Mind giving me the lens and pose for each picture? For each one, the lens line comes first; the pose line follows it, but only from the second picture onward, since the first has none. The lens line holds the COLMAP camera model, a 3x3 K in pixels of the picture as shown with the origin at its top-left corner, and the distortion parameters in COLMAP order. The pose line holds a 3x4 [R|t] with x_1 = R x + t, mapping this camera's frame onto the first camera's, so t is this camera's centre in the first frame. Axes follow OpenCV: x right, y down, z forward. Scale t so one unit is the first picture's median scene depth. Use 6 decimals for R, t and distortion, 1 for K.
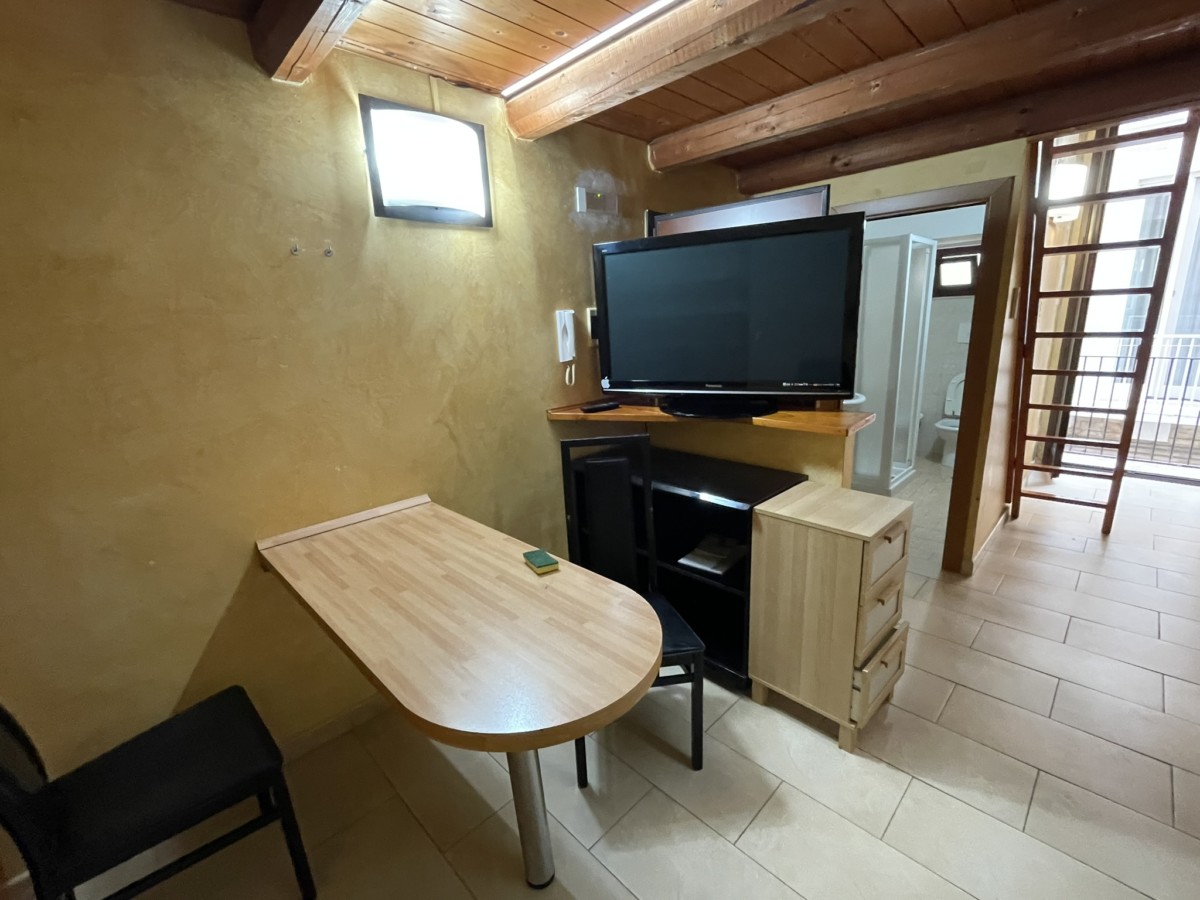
lens RADIAL K [[528.4, 0, 607.4], [0, 528.4, 450.8], [0, 0, 1]] dist [-0.011466, 0.001336]
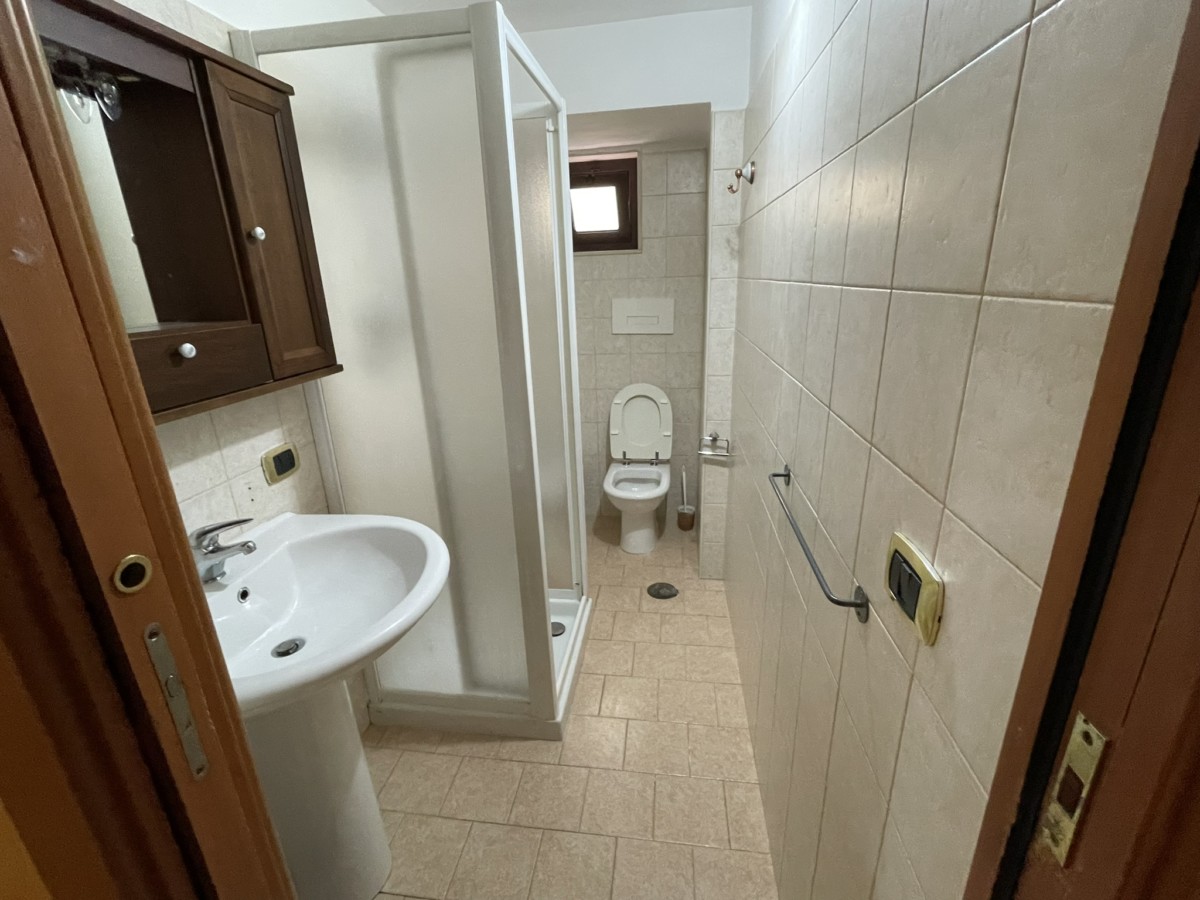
lens RADIAL K [[528.4, 0, 601.8], [0, 528.4, 448.4], [0, 0, 1]] dist [-0.011466, 0.001336]
pose [[0.803222, -0.170356, 0.570800, 0.876564], [0.142095, 0.985367, 0.094129, -0.394876], [-0.578483, 0.005502, 0.815676, 1.541314]]
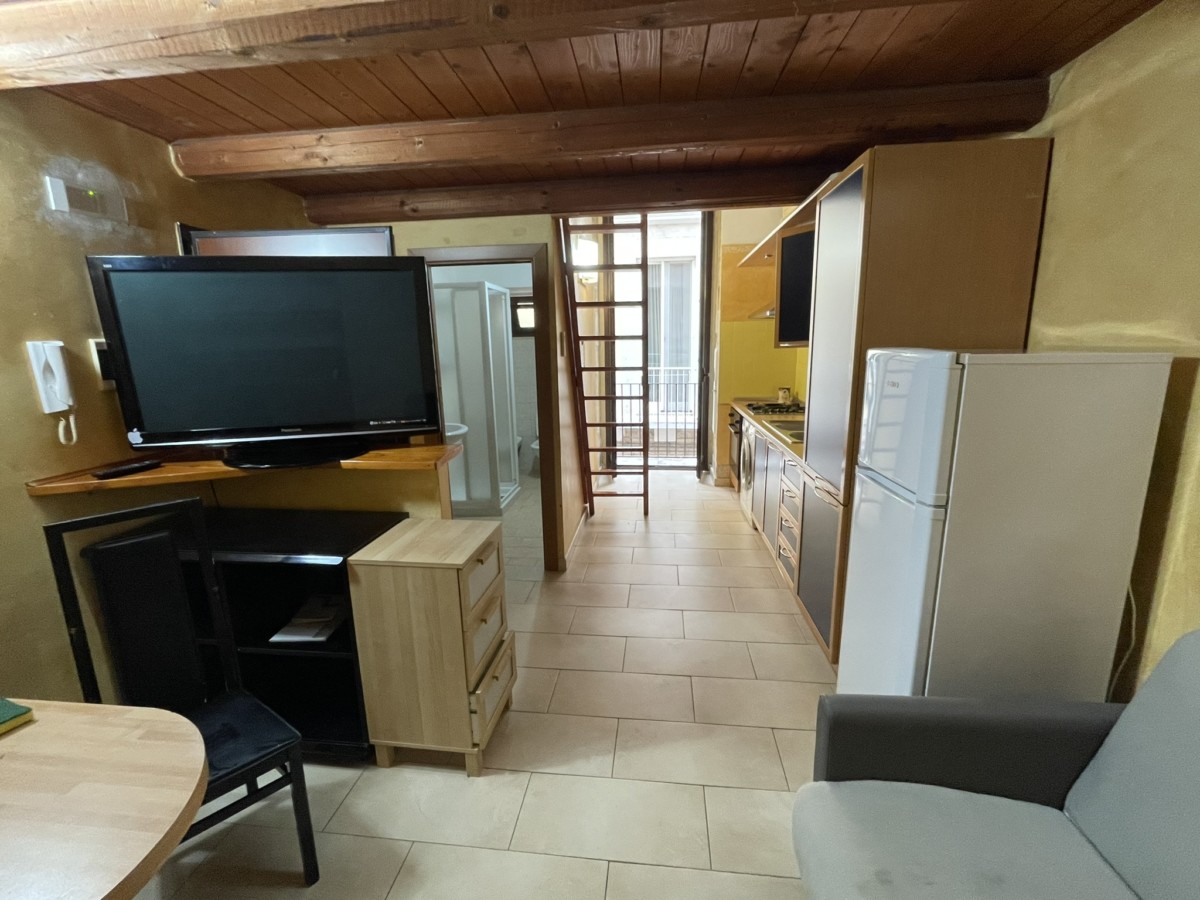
lens RADIAL K [[528.4, 0, 597.9], [0, 528.4, 452.4], [0, 0, 1]] dist [-0.011466, 0.001336]
pose [[0.777097, -0.102213, 0.621025, 0.049846], [0.139316, 0.990183, -0.011356, -0.004098], [-0.613768, 0.095344, 0.783708, -0.004252]]
